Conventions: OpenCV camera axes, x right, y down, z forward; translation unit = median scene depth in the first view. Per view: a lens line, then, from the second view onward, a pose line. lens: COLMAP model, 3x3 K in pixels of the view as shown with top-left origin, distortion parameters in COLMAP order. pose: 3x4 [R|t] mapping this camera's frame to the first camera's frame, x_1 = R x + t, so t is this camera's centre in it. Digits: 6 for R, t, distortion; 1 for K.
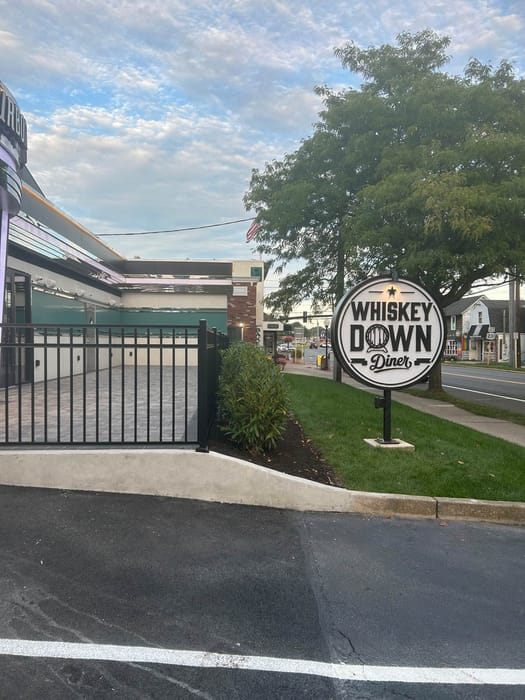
lens RADIAL K [[521.0, 0, 268.9], [0, 521.0, 352.8], [0, 0, 1]] dist [0.047616, -0.000248]
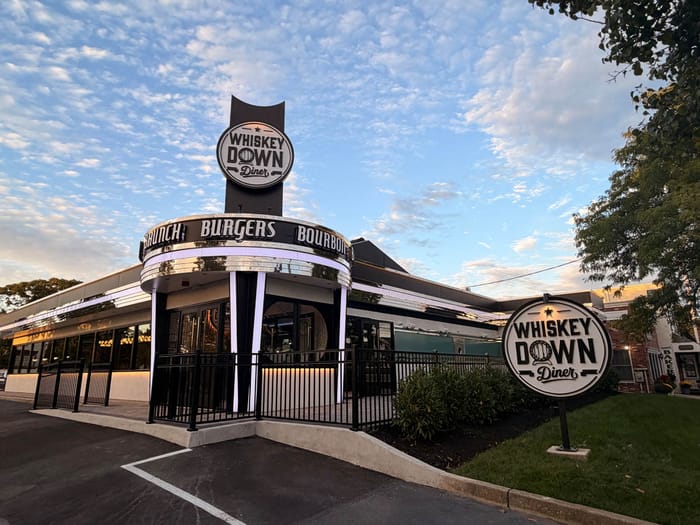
lens RADIAL K [[422.7, 0, 351.4], [0, 422.7, 264.2], [0, 0, 1]] dist [0.009079, 0.006761]
pose [[0.735798, -0.180890, -0.652595, 0.550972], [0.003512, 0.964671, -0.263433, 0.030054], [0.677192, 0.191541, 0.710438, -0.002922]]
